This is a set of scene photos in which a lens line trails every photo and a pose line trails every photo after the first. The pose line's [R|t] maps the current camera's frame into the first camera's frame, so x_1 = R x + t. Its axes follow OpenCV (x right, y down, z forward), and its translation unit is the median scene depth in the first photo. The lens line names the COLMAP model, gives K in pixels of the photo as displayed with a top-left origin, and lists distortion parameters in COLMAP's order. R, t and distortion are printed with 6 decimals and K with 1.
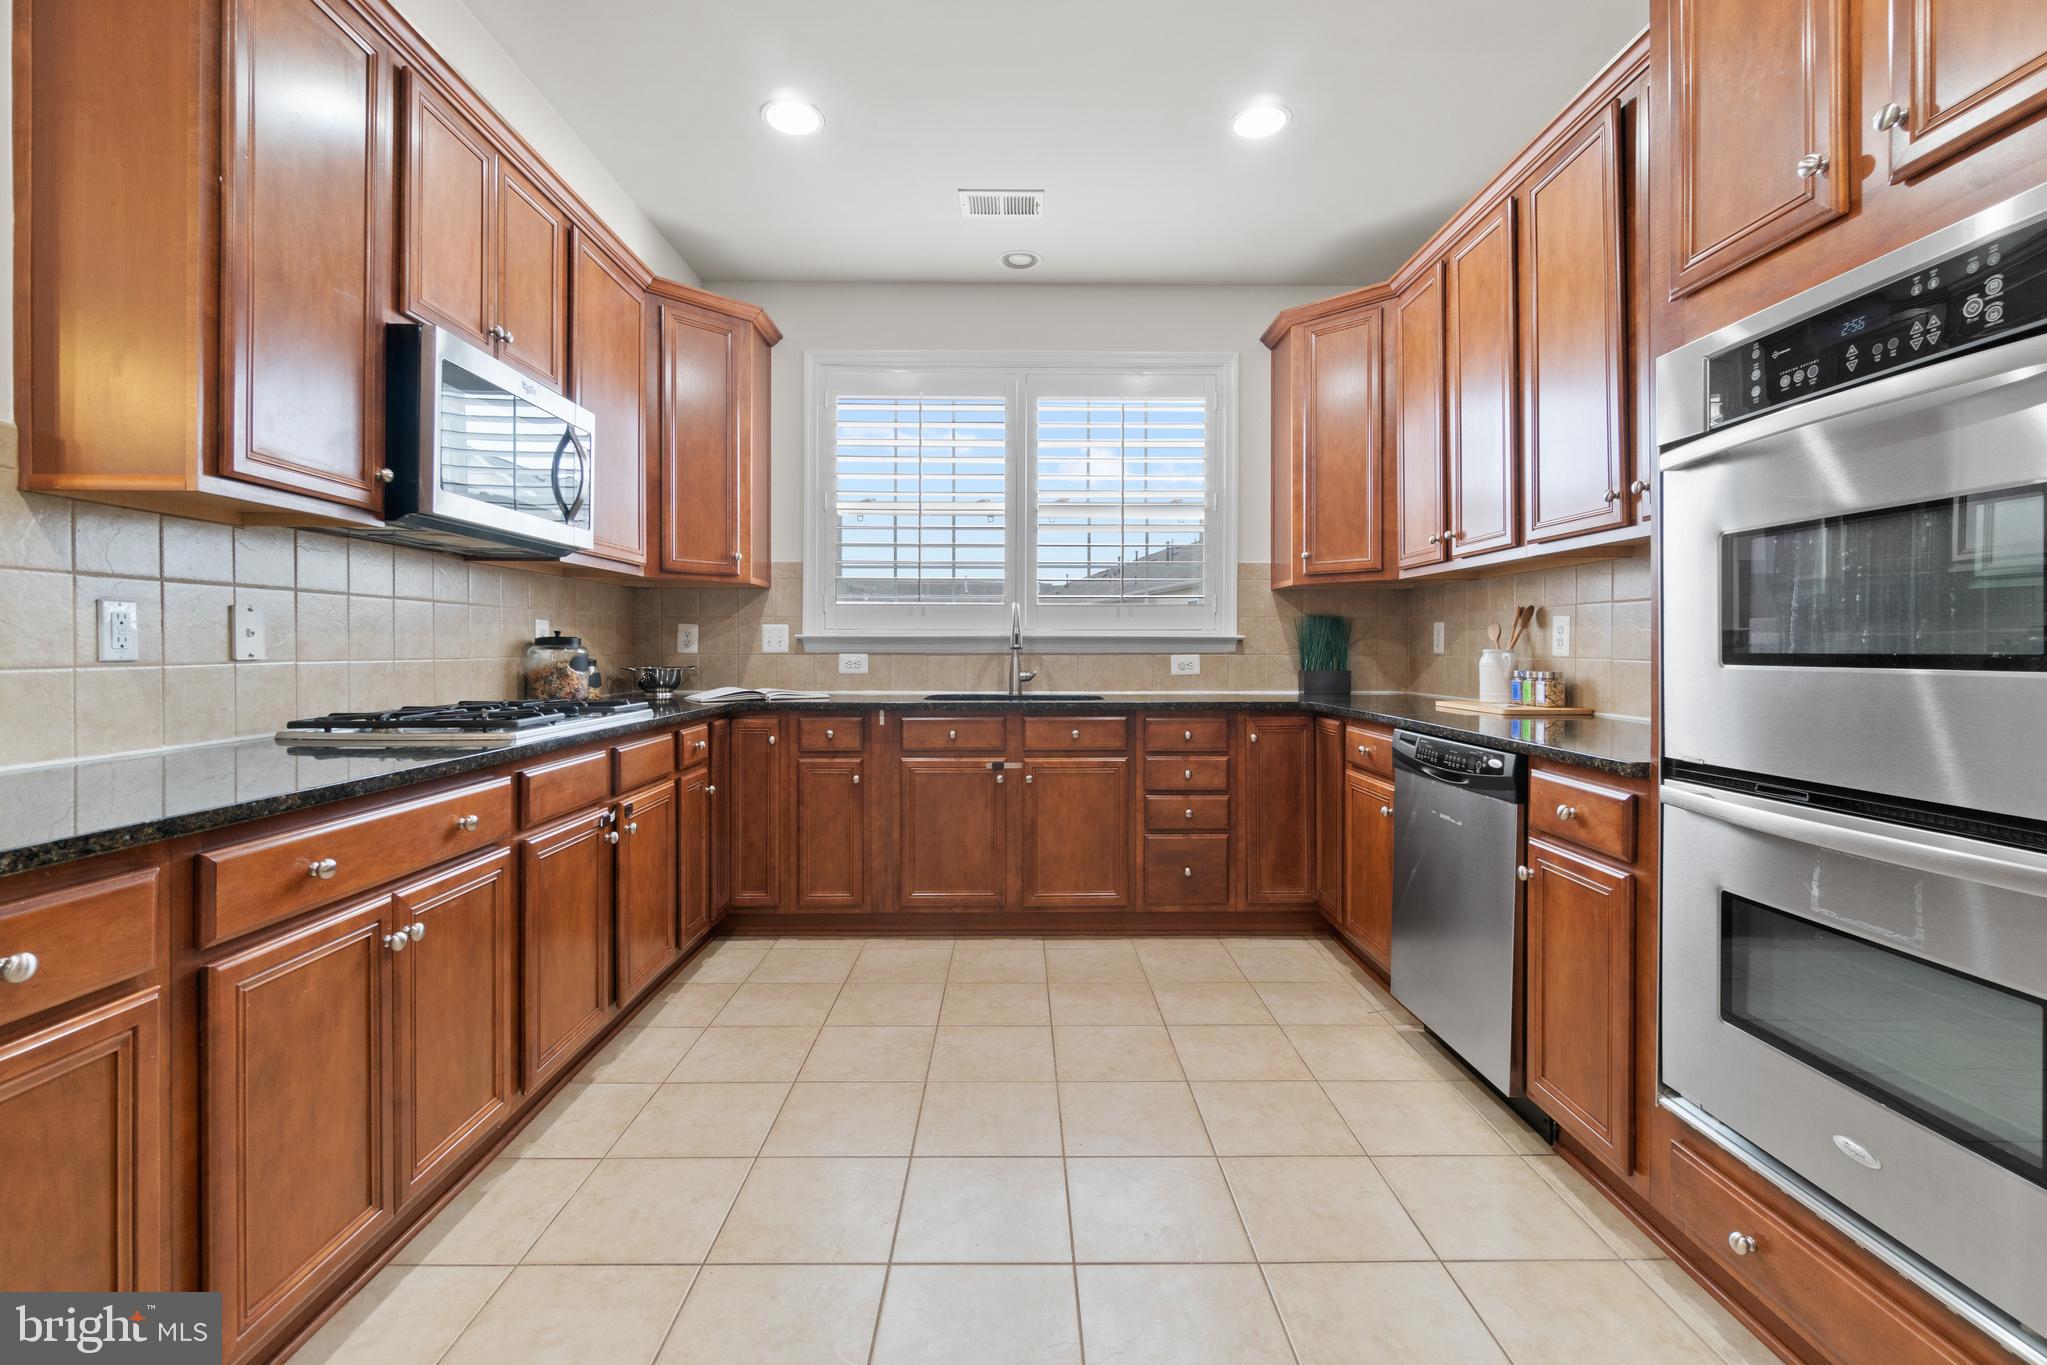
lens RADIAL K [[891.9, 0, 1021.4], [0, 891.9, 657.4], [0, 0, 1]] dist [-0.000925, -0.000075]
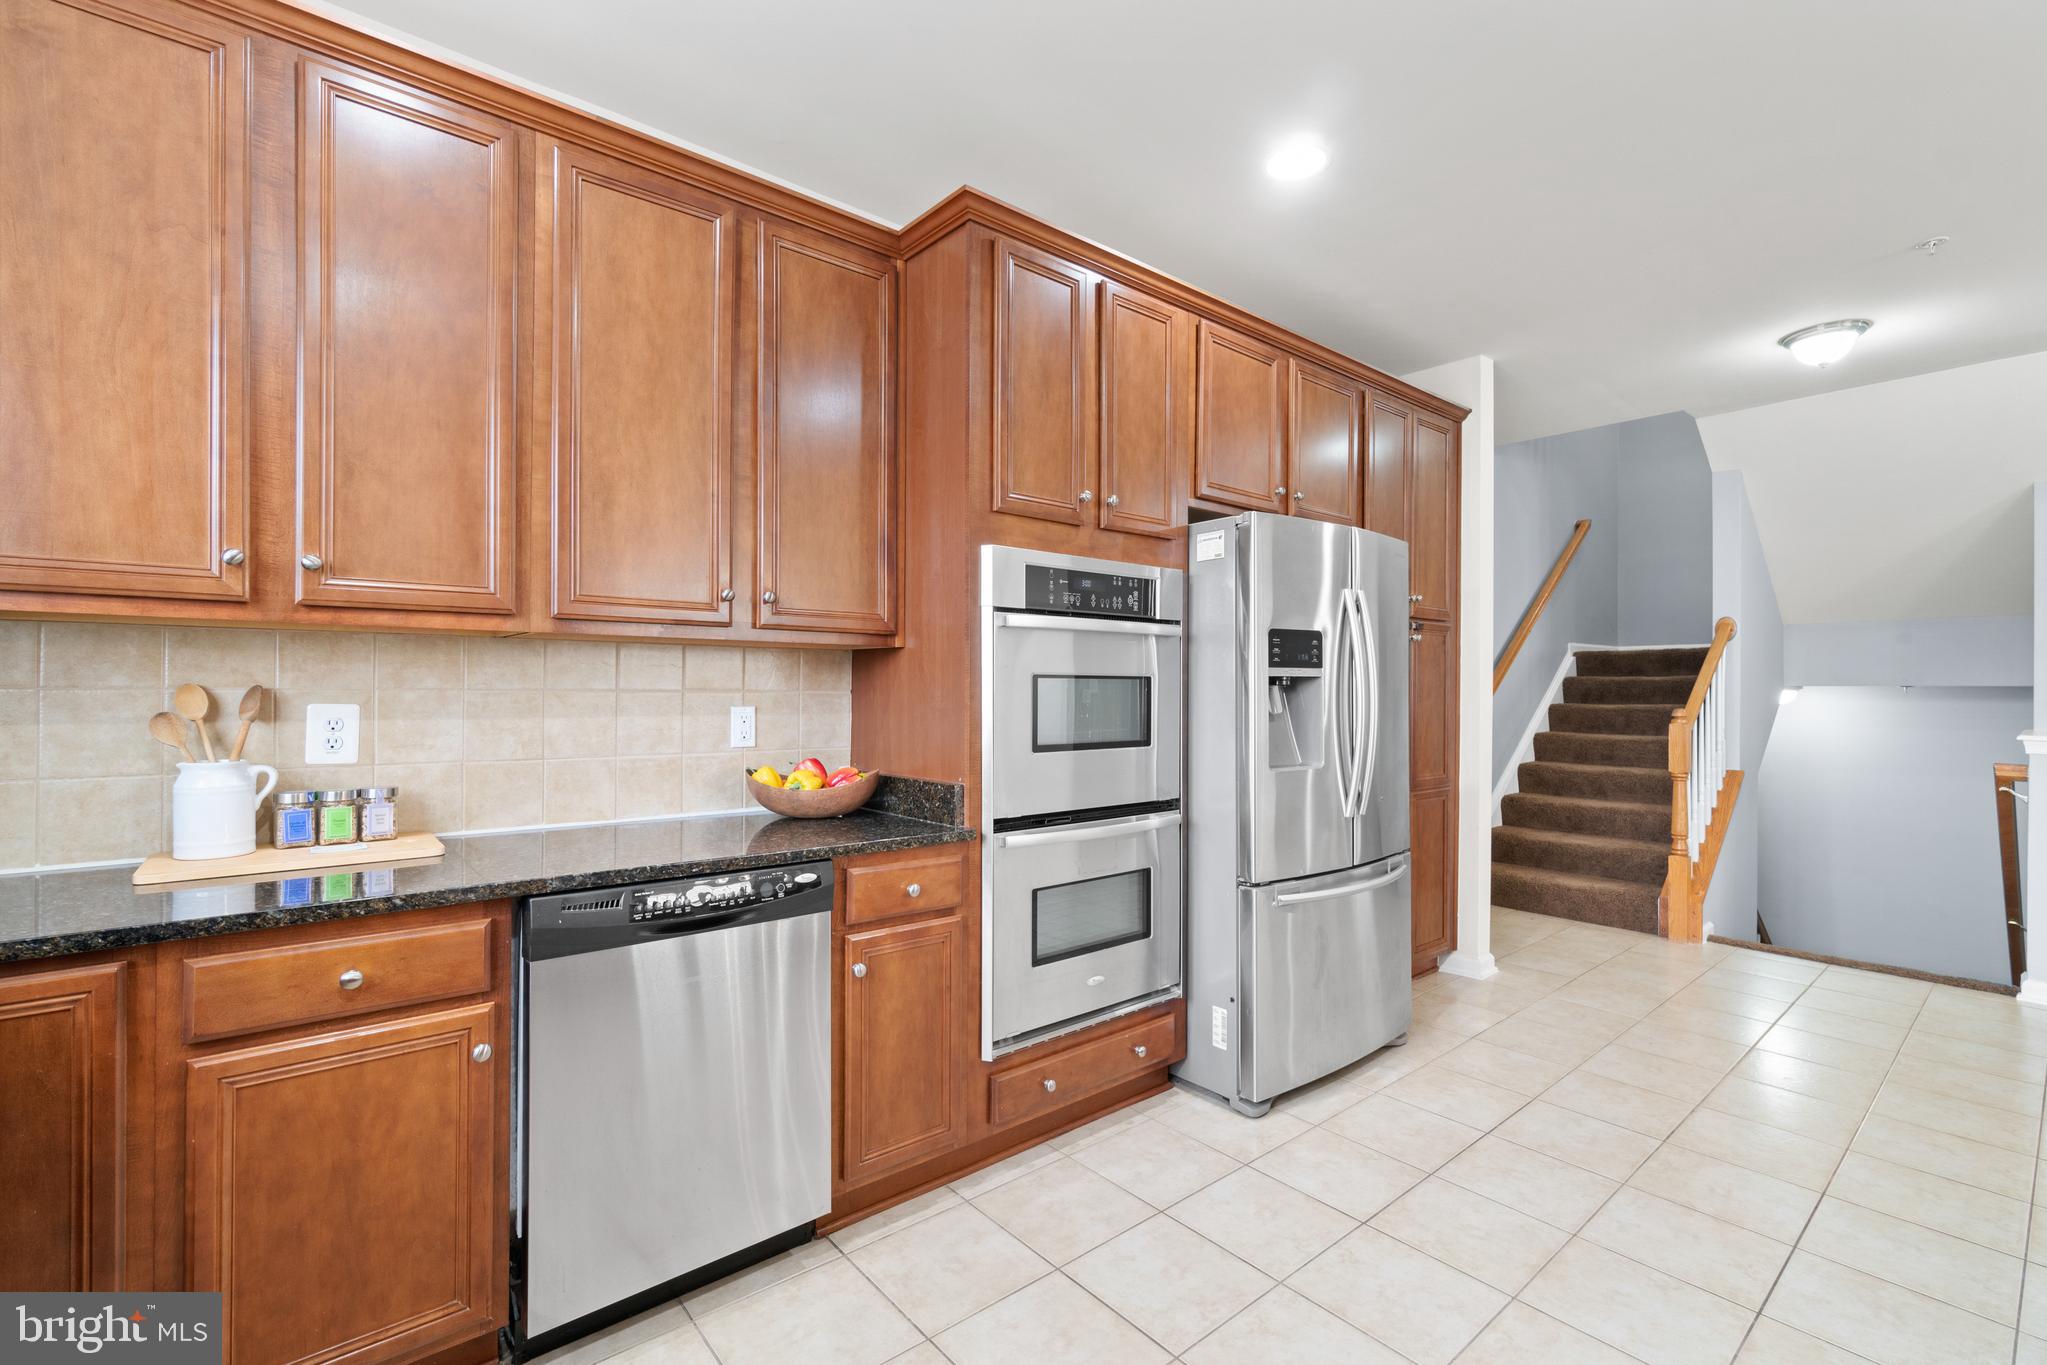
lens RADIAL K [[890.1, 0, 1036.6], [0, 890.1, 682.0], [0, 0, 1]] dist [-0.000415, 0.000215]
pose [[-0.632021, -0.001751, 0.774949, -0.410514], [0.002285, 0.999989, 0.004124, -0.107662], [-0.774948, 0.004377, -0.632010, 1.673665]]
